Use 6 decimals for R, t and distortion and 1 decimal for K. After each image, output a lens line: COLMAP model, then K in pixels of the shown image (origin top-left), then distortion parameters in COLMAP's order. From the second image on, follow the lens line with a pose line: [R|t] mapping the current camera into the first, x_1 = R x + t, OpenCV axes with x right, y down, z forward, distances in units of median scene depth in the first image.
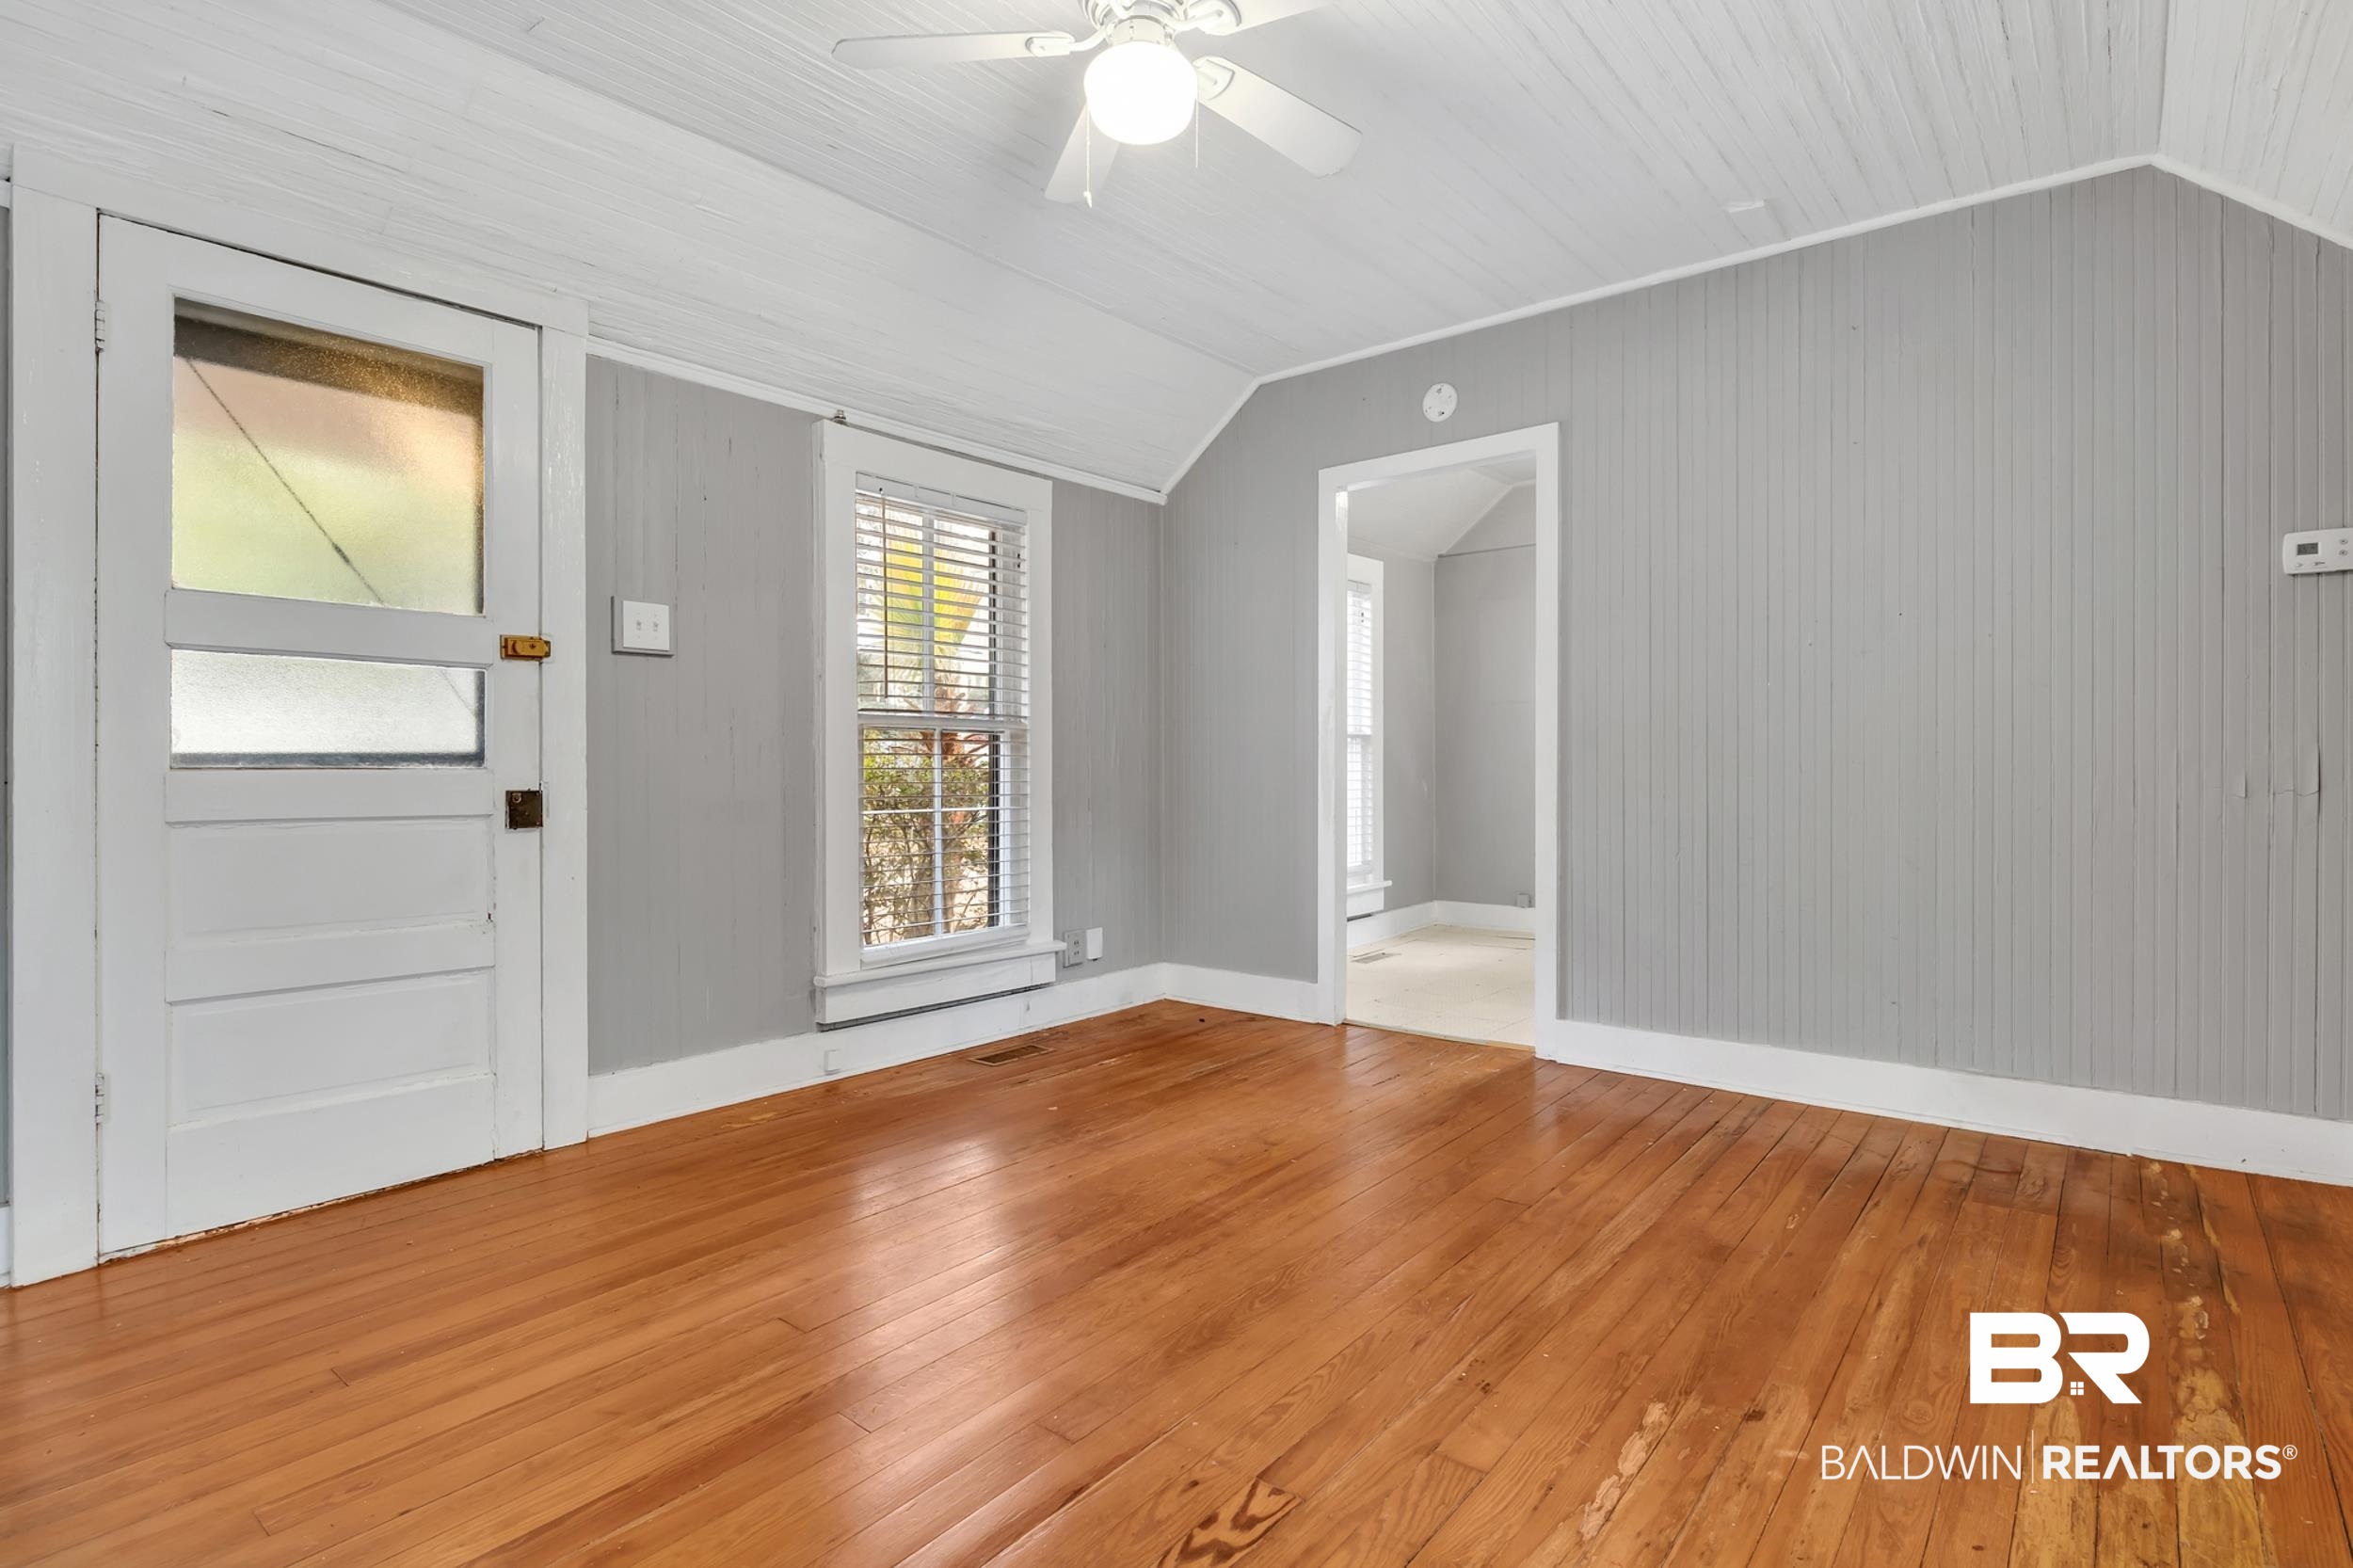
lens RADIAL K [[1188.2, 0, 1176.3], [0, 1188.2, 781.9], [0, 0, 1]] dist [-0.009997, -0.000944]
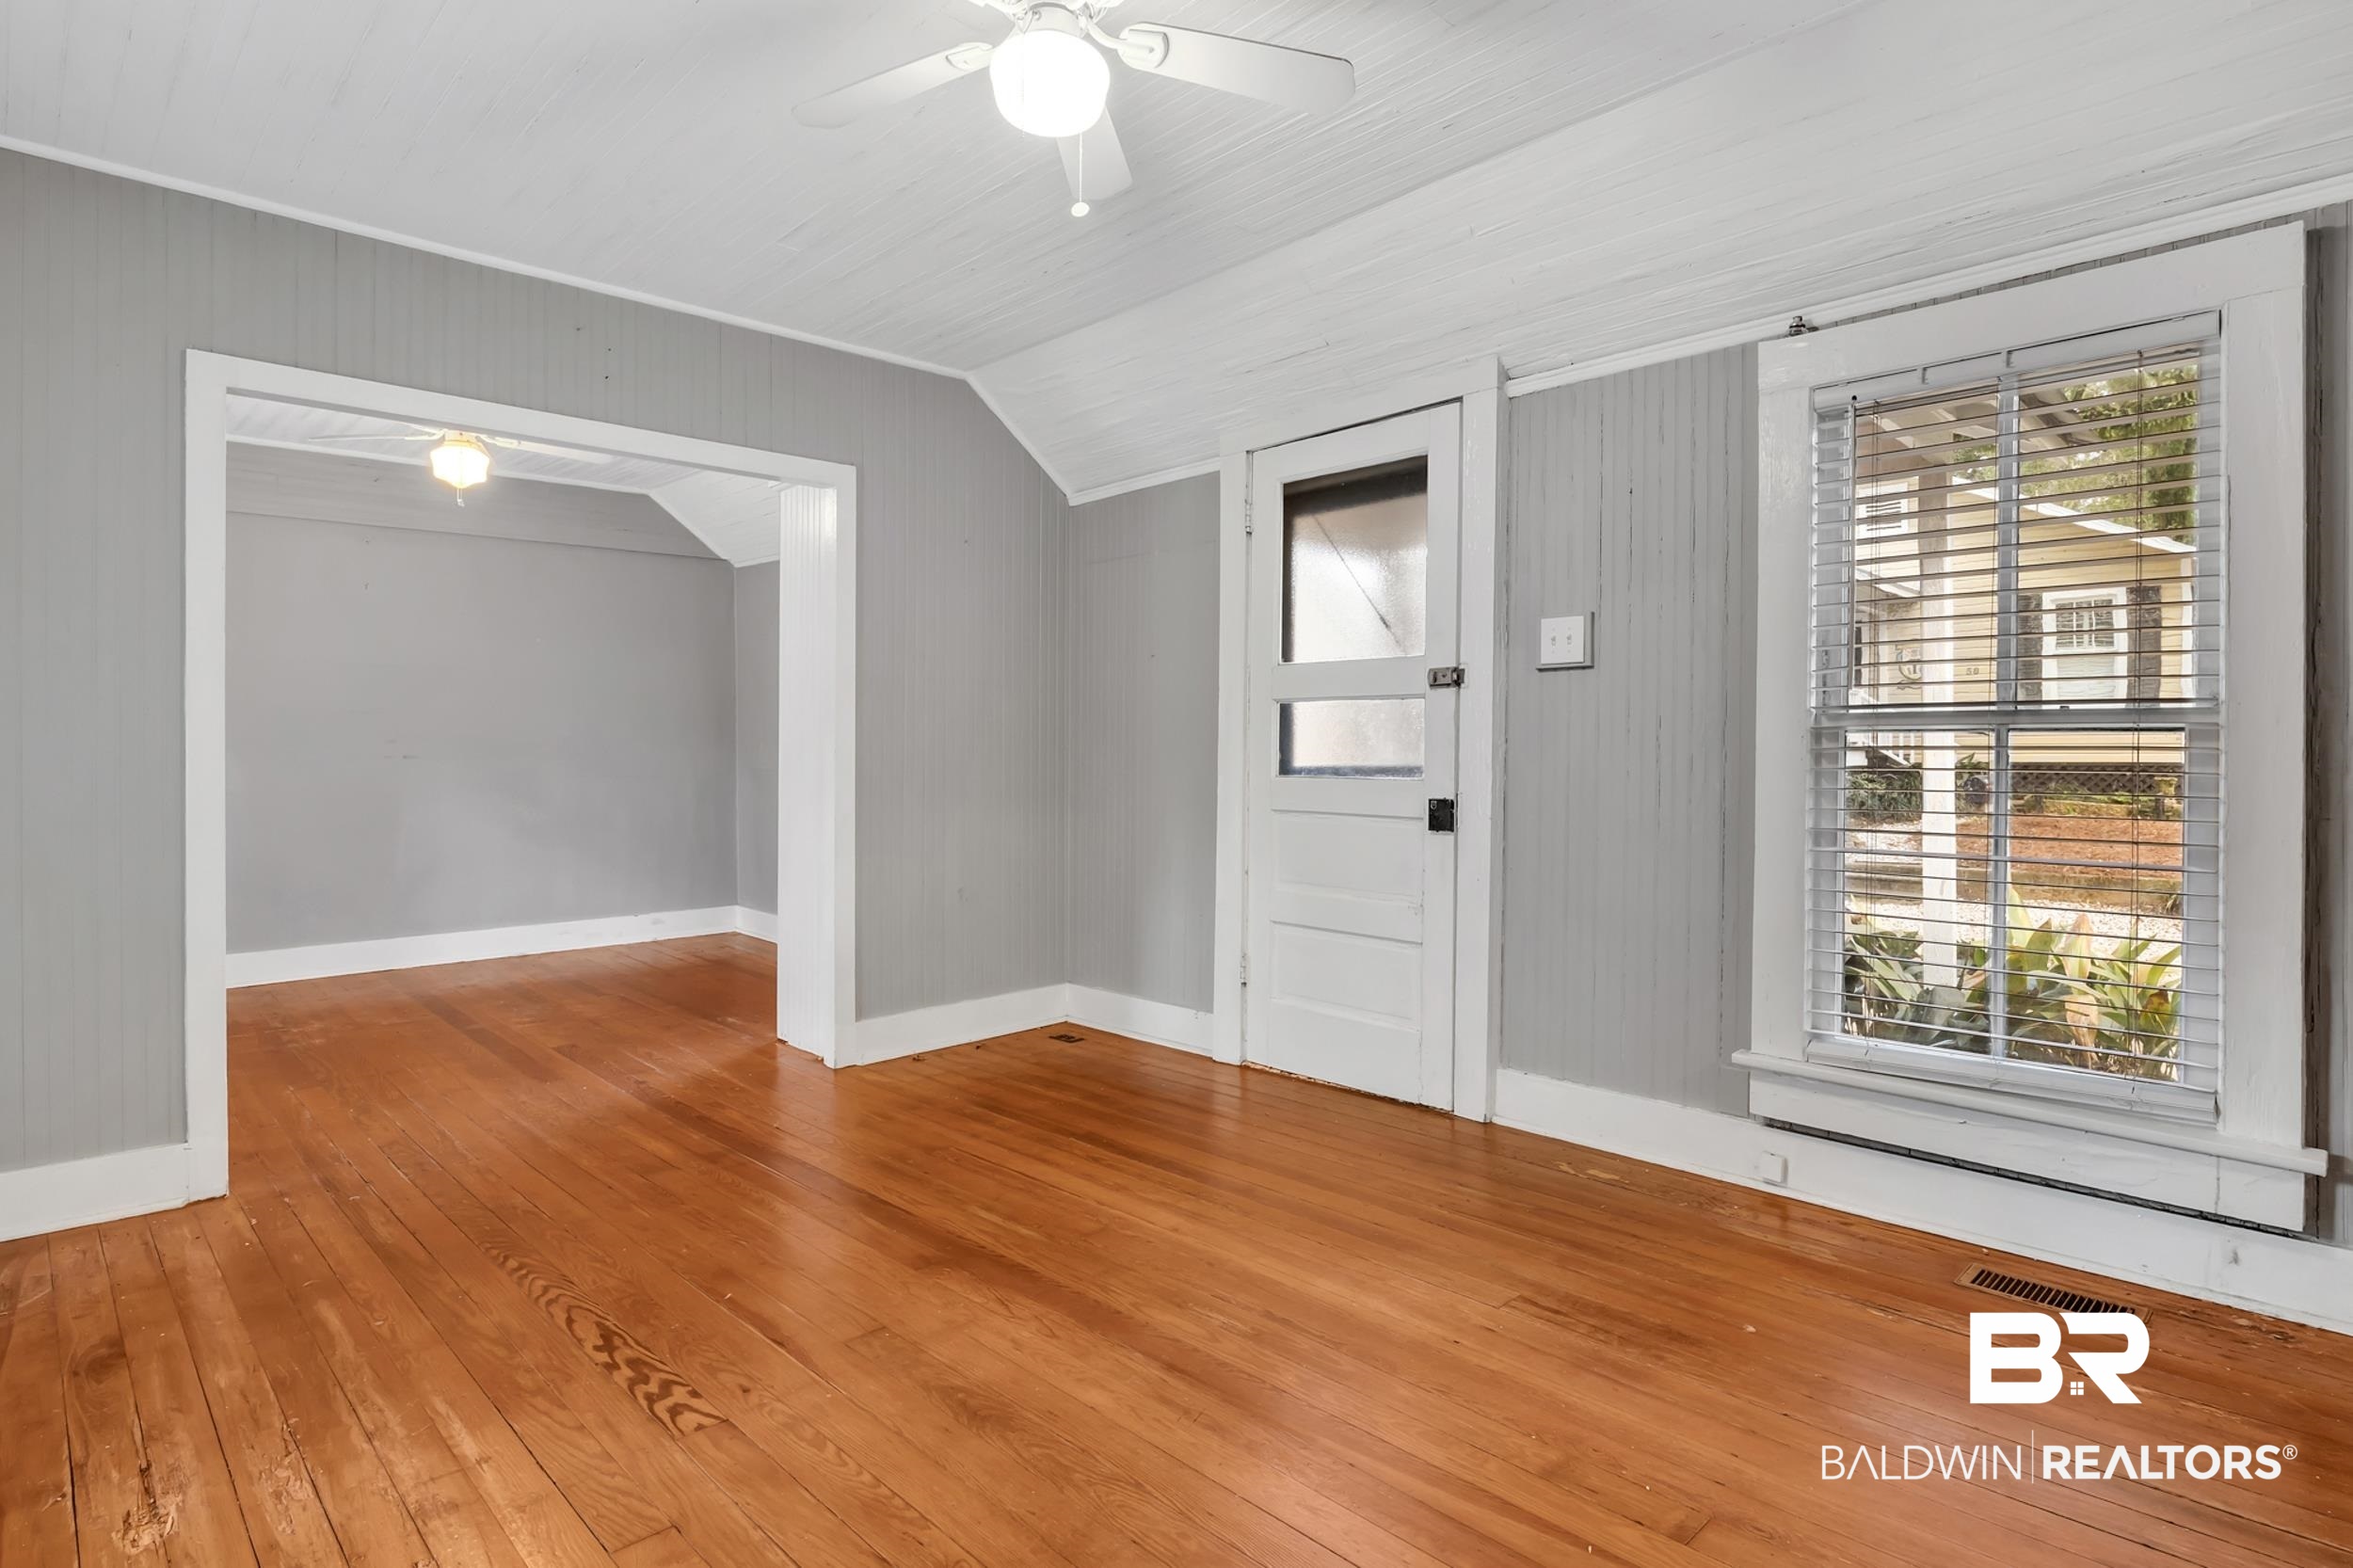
lens RADIAL K [[1188.2, 0, 1185.0], [0, 1188.2, 757.6], [0, 0, 1]] dist [-0.009997, -0.000944]
pose [[-0.116241, -0.002379, -0.993218, 0.601326], [-0.020110, 0.999798, -0.000041, -0.026591], [0.993017, 0.019969, -0.116266, 0.821877]]
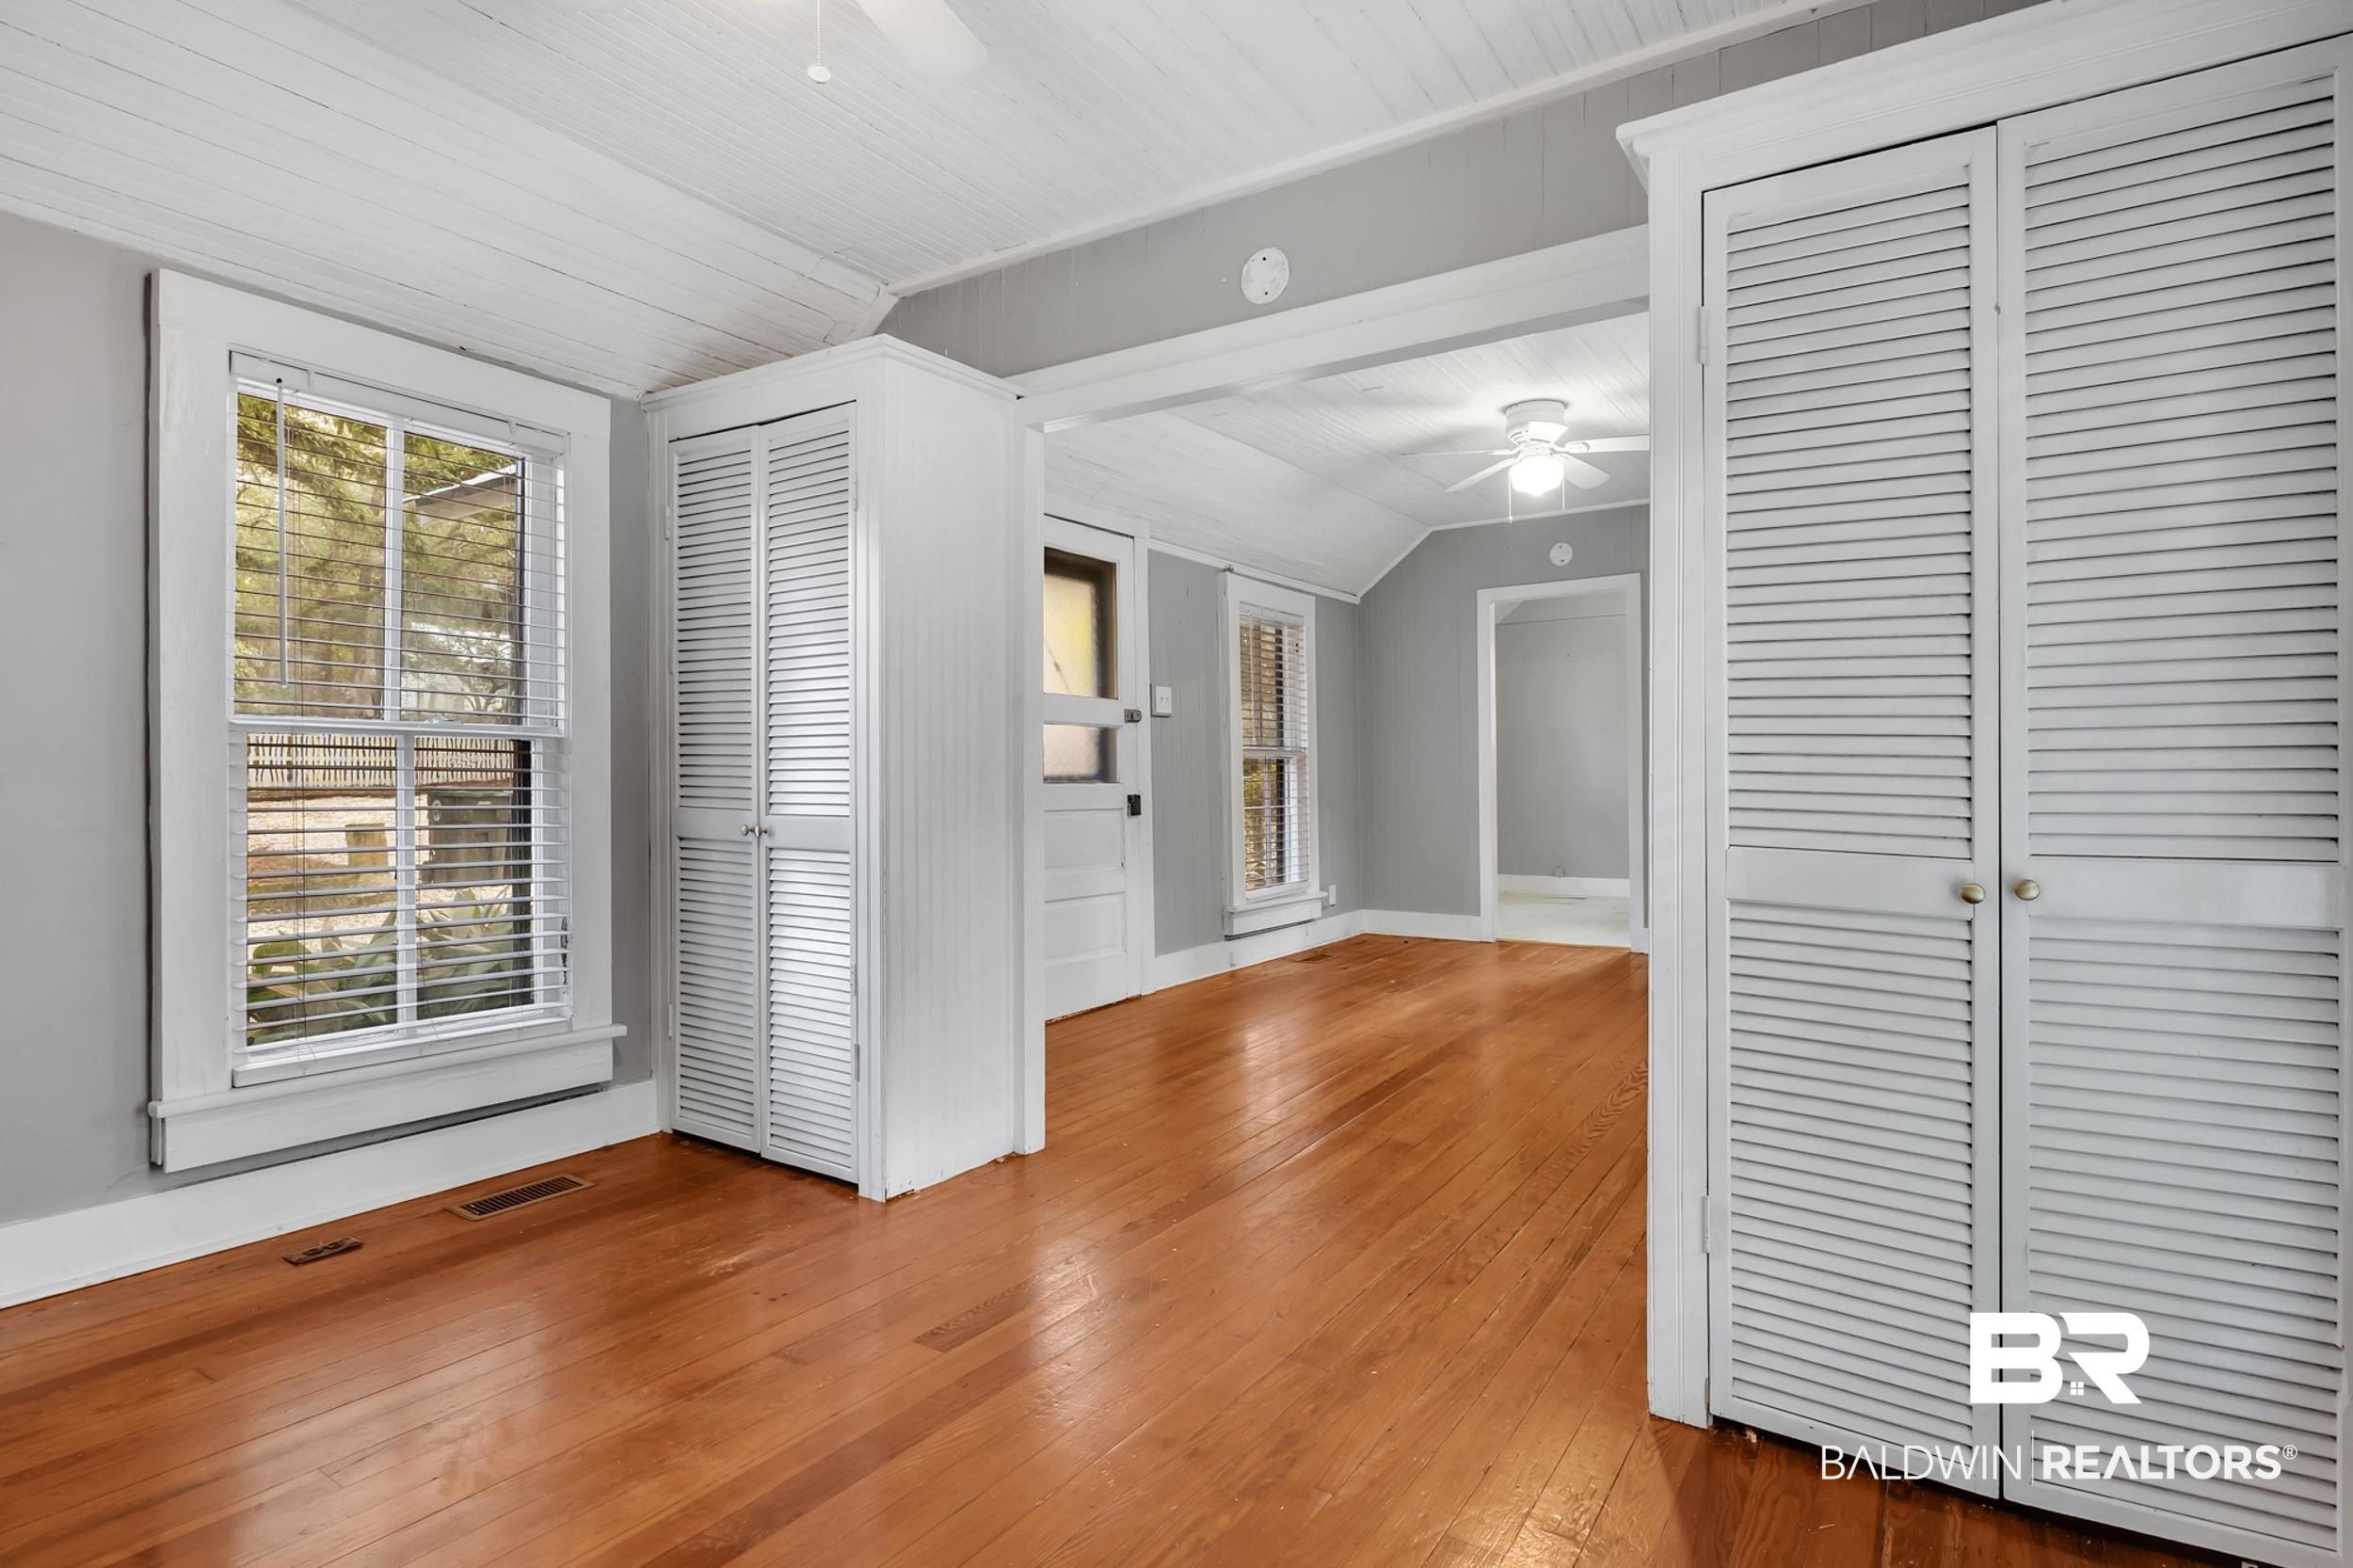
lens RADIAL K [[1188.2, 0, 1175.6], [0, 1188.2, 770.6], [0, 0, 1]] dist [-0.009997, -0.000944]
pose [[0.996150, -0.004220, 0.087565, -0.601011], [0.005766, 0.999832, -0.017417, 0.002087], [-0.087477, 0.017855, 0.996007, -0.757318]]
